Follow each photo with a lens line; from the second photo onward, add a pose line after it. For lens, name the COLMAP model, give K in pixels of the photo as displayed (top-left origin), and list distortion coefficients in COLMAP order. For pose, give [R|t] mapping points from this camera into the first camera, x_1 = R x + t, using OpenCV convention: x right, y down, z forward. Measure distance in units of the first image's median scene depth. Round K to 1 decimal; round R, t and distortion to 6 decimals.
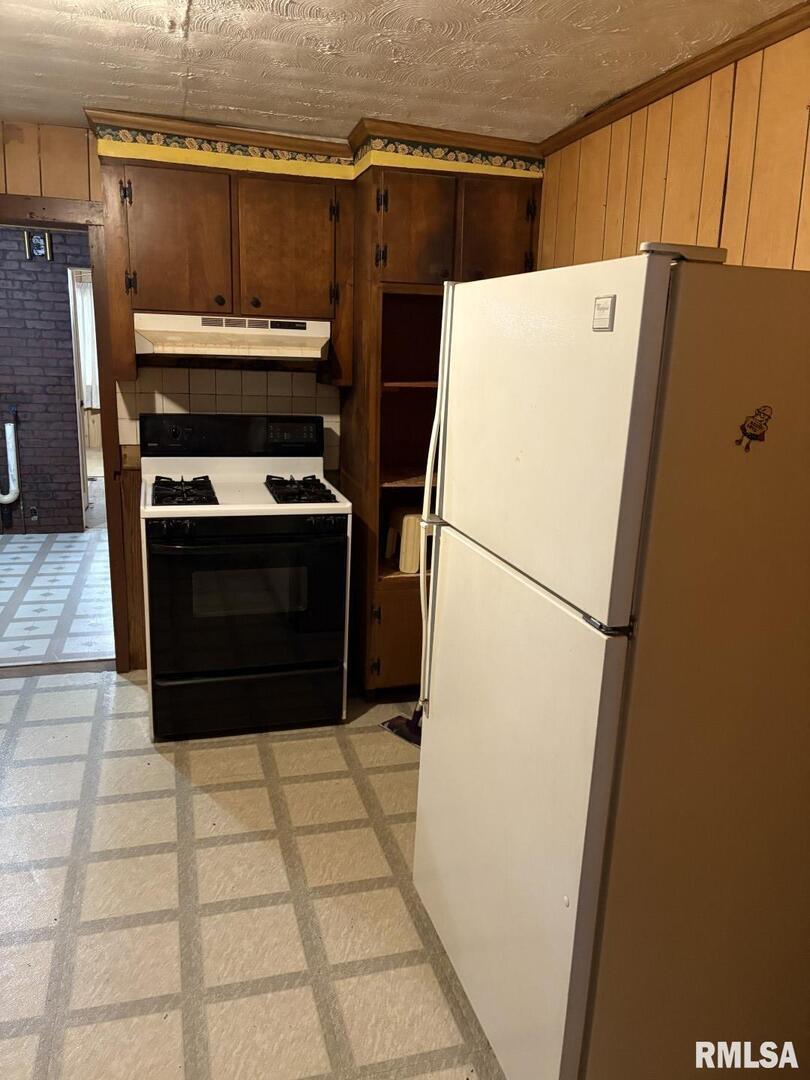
lens RADIAL K [[814.8, 0, 400.5], [0, 814.8, 539.2], [0, 0, 1]] dist [0.053085, -0.044655]
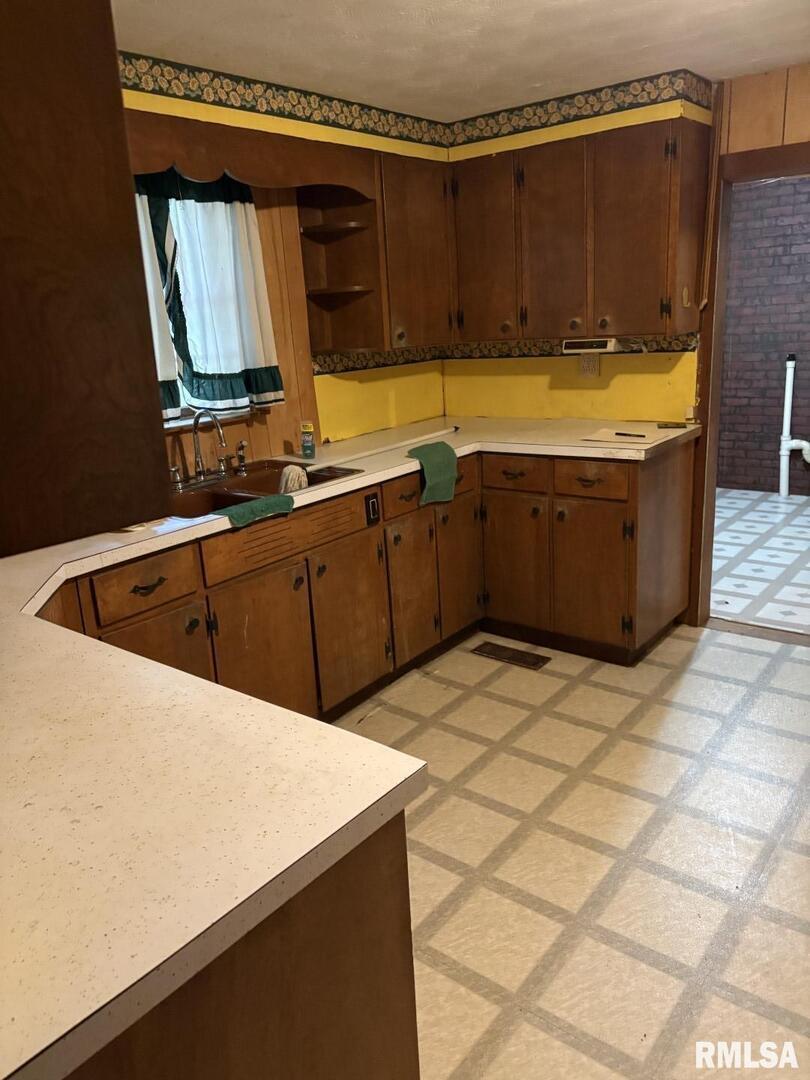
lens RADIAL K [[814.8, 0, 398.6], [0, 814.8, 535.8], [0, 0, 1]] dist [0.053085, -0.044655]
pose [[0.575140, 0.151642, -0.803878, 0.082553], [-0.113899, 0.987942, 0.104873, -0.015546], [0.810087, 0.031244, 0.585476, 0.072083]]
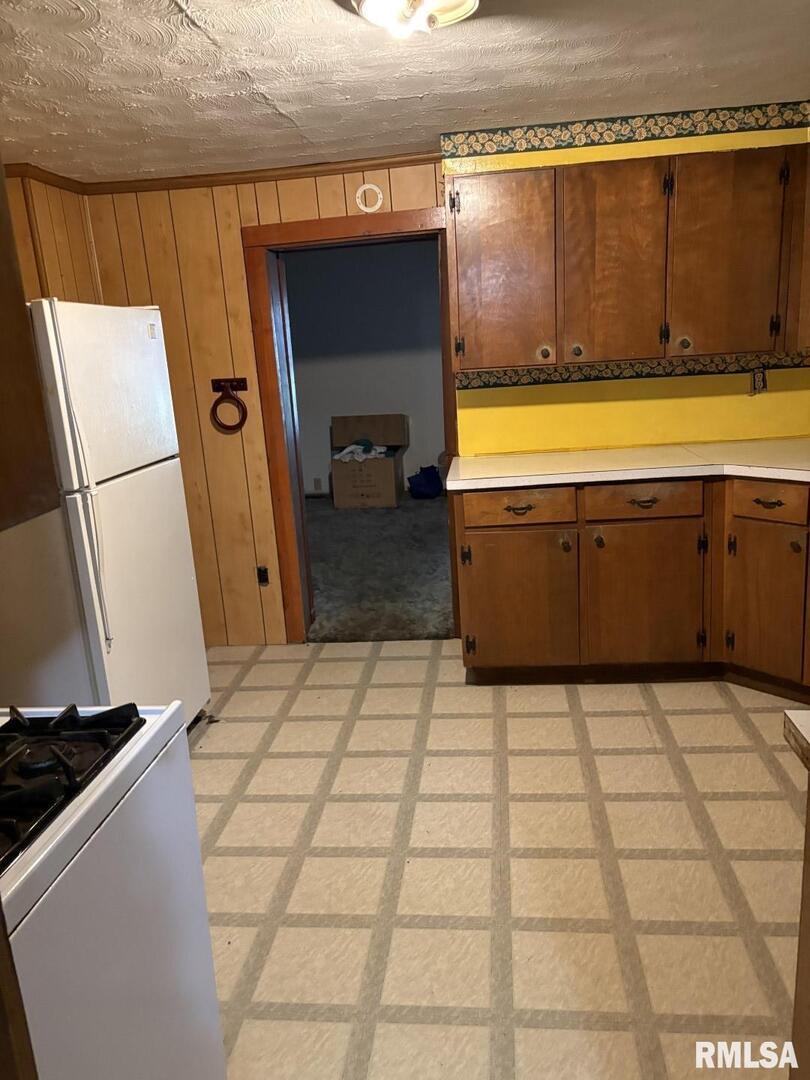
lens RADIAL K [[814.8, 0, 406.1], [0, 814.8, 541.4], [0, 0, 1]] dist [0.053085, -0.044655]
pose [[-0.926737, -0.072415, 0.368665, -0.784604], [0.112130, 0.883220, 0.455355, -0.419905], [-0.358587, 0.463333, -0.810393, 1.681881]]
